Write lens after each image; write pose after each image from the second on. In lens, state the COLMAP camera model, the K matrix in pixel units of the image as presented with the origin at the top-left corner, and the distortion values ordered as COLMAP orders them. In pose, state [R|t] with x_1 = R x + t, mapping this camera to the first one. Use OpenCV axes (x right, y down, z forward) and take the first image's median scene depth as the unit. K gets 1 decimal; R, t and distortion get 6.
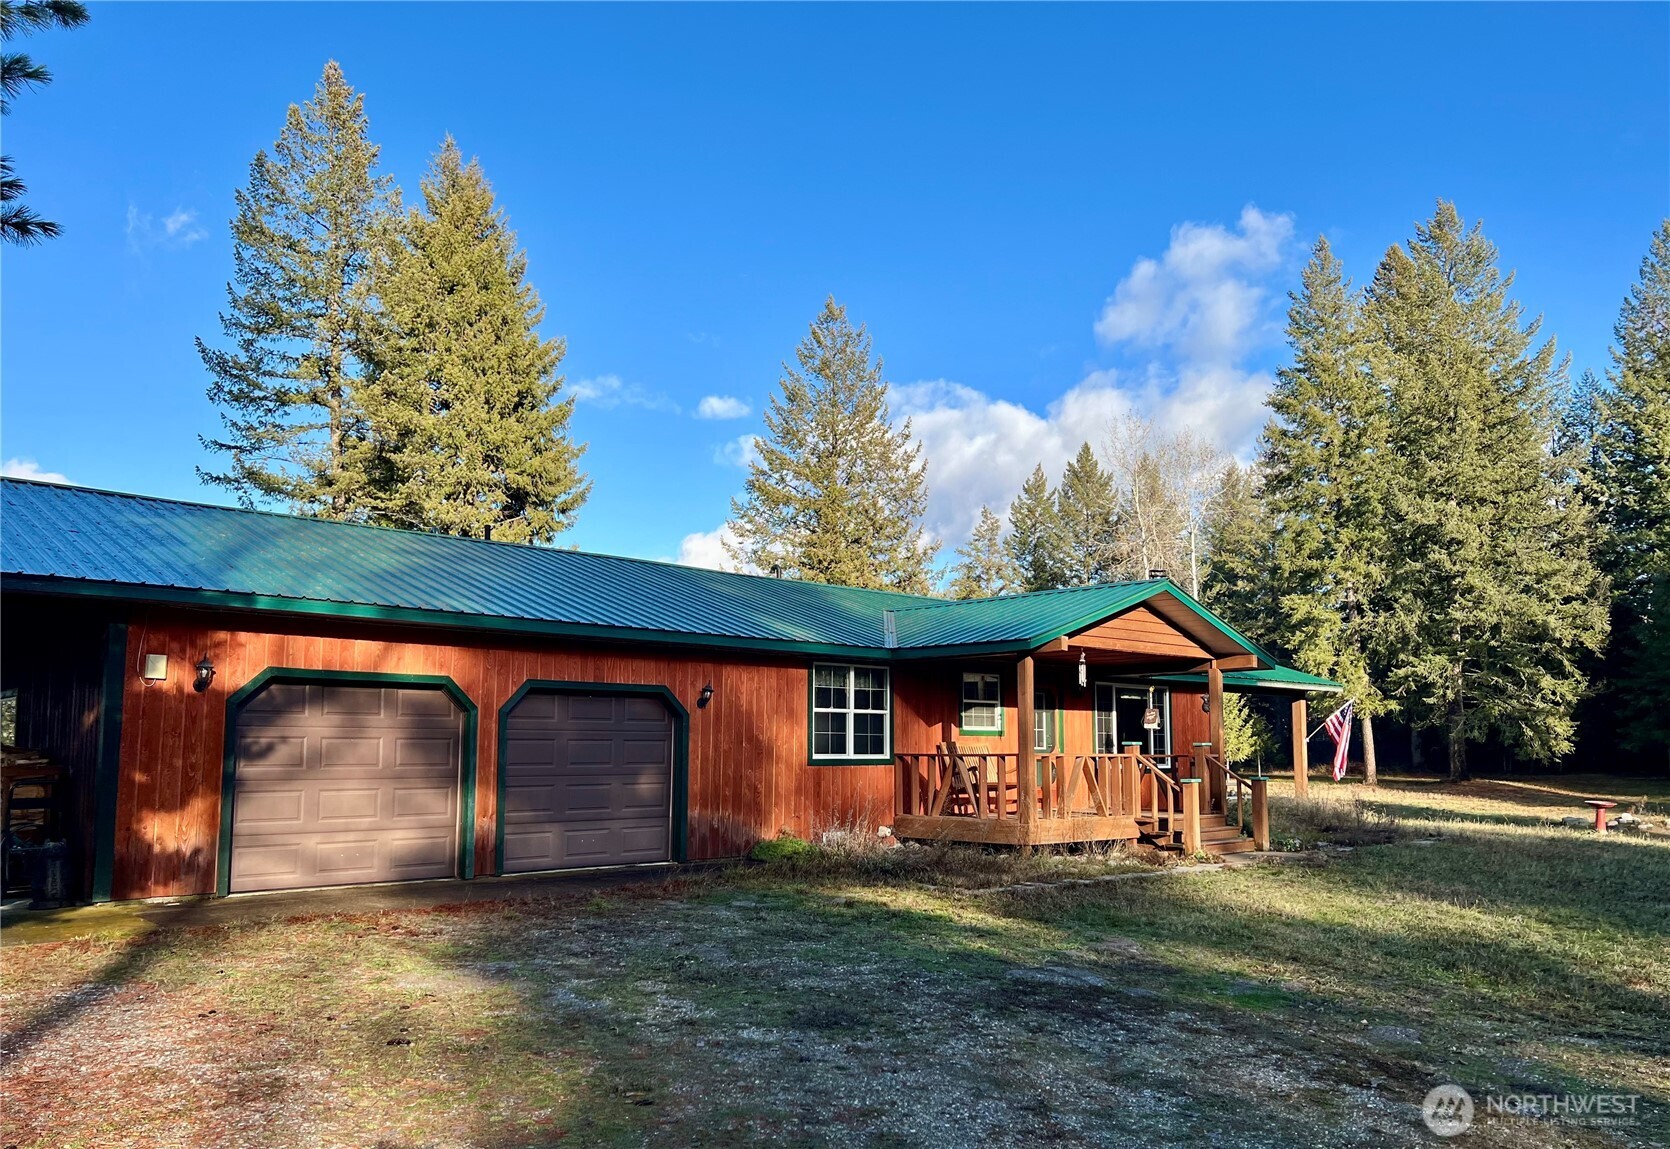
lens RADIAL K [[1276.0, 0, 849.1], [0, 1276.0, 621.9], [0, 0, 1]] dist [0.039648, -0.003914]
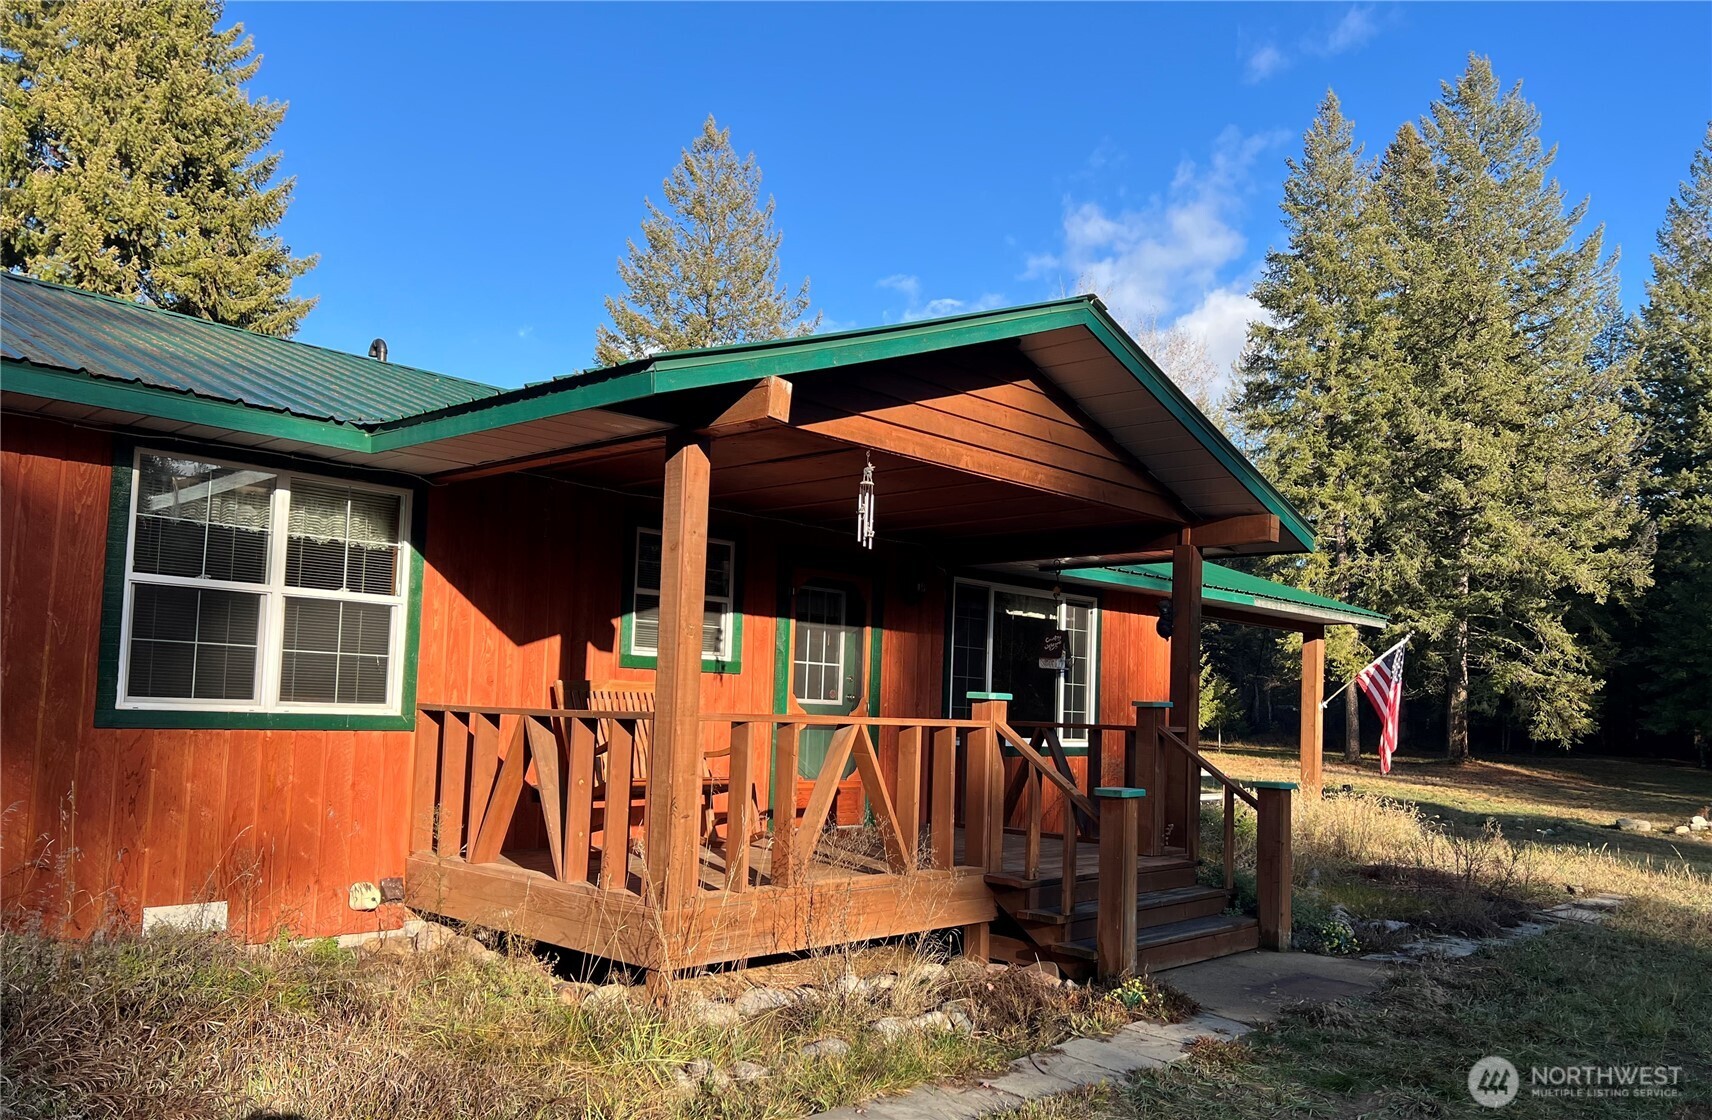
lens RADIAL K [[1335.2, 0, 852.4], [0, 1335.2, 629.1], [0, 0, 1]] dist [0.028020, -0.006540]
pose [[0.998265, 0.038094, 0.044893, 0.046229], [-0.040079, 0.998220, 0.044175, 0.016358], [-0.043130, -0.045898, 0.998015, 0.167942]]
